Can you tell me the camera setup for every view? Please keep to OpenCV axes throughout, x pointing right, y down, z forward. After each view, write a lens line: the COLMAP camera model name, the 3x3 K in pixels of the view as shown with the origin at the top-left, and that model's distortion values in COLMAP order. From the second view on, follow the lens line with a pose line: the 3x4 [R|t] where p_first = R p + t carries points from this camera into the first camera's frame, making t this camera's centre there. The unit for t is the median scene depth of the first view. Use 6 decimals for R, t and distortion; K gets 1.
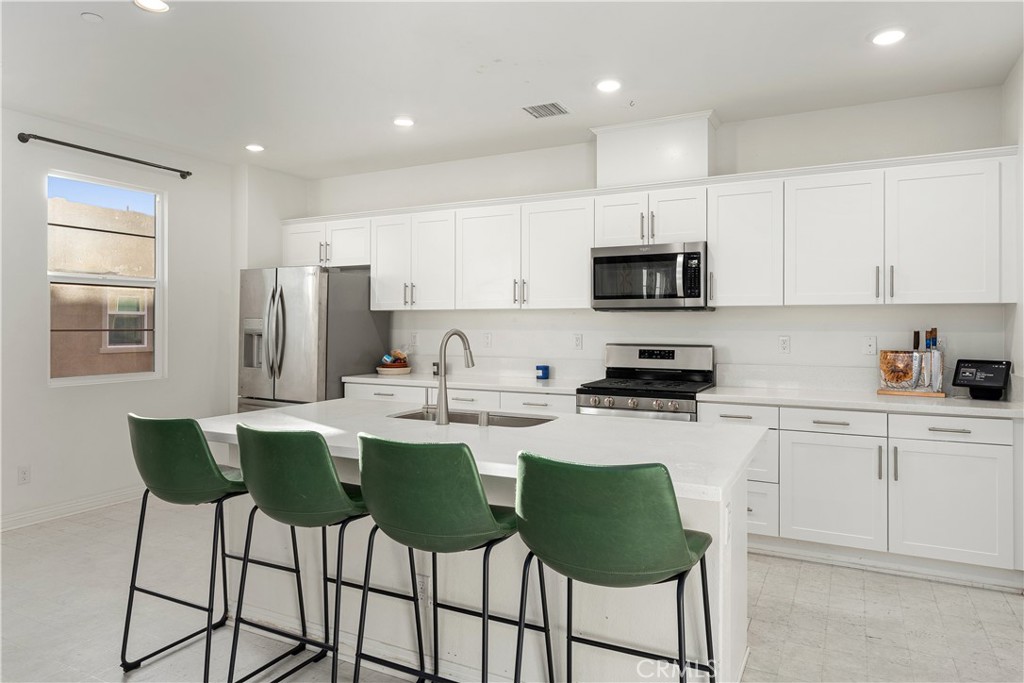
lens RADIAL K [[660.6, 0, 515.8], [0, 660.6, 325.7], [0, 0, 1]] dist [-0.000871, 0.002416]
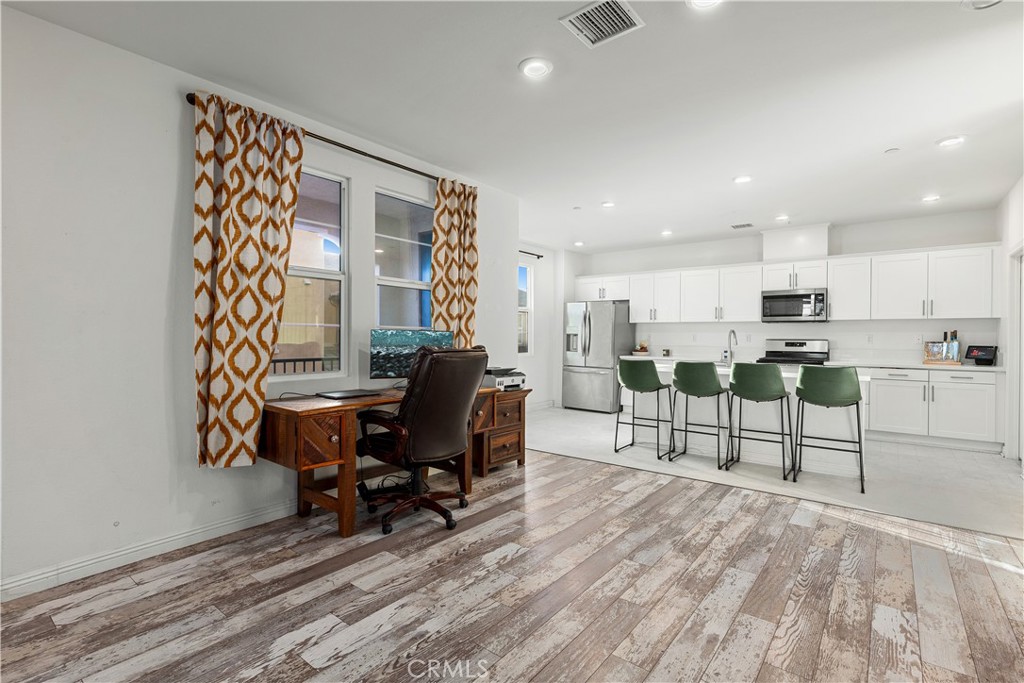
lens RADIAL K [[502.9, 0, 502.3], [0, 502.9, 338.7], [0, 0, 1]] dist [-0.001530, 0.001611]
pose [[0.981543, 0.002147, -0.191229, -0.376262], [-0.000454, 0.999960, 0.008896, 0.014351], [0.191241, -0.008645, 0.981505, -0.673223]]
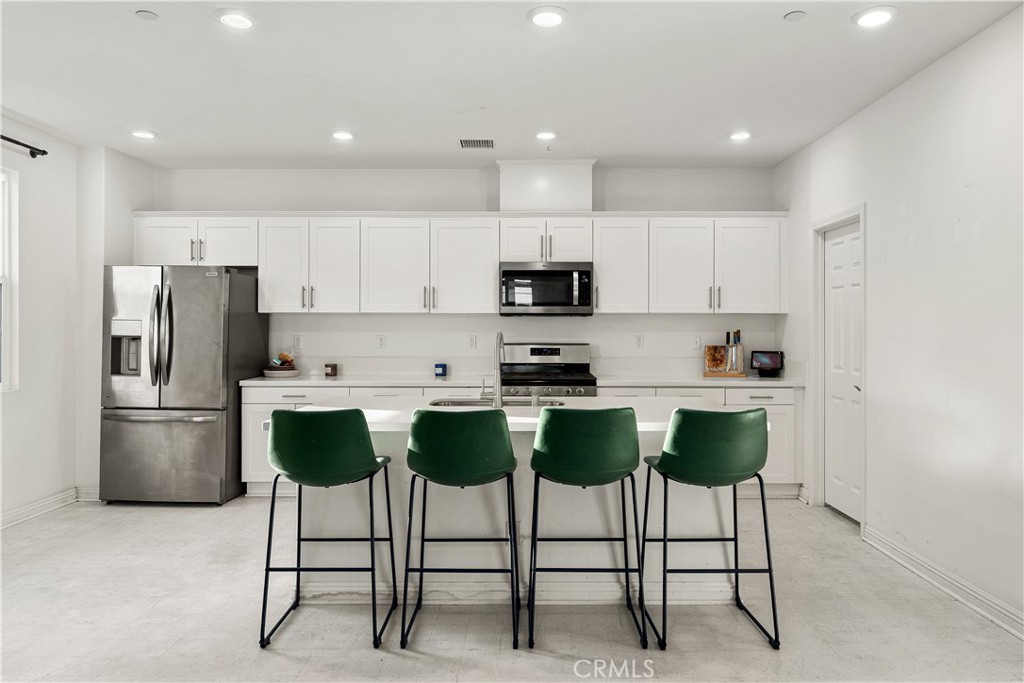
lens RADIAL K [[694.1, 0, 534.6], [0, 694.1, 327.5], [0, 0, 1]] dist [0.000582, -0.000506]
pose [[0.883772, -0.000250, 0.467918, -0.419164], [-0.000278, 0.999999, 0.001059, -0.002483], [-0.467918, -0.001066, 0.883771, -0.125150]]
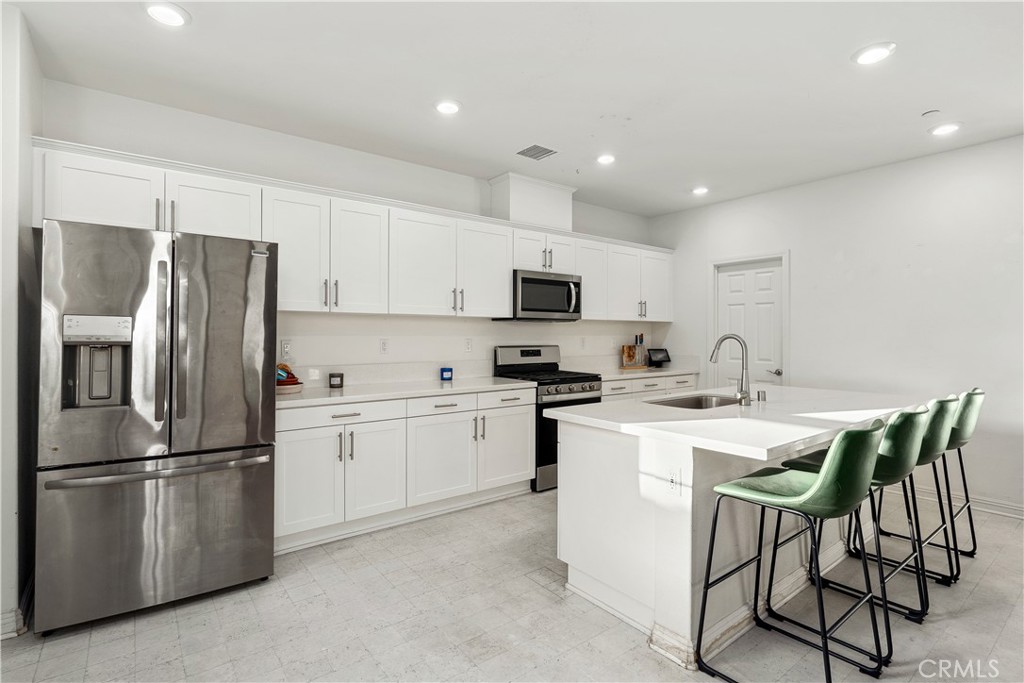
lens RADIAL K [[502.9, 0, 530.3], [0, 502.9, 331.8], [0, 0, 1]] dist [-0.001530, 0.001611]
pose [[0.398500, 0.001748, 0.917167, -0.763749], [-0.004735, 0.999989, 0.000151, -0.000174], [-0.917156, -0.004403, 0.398504, 0.615449]]
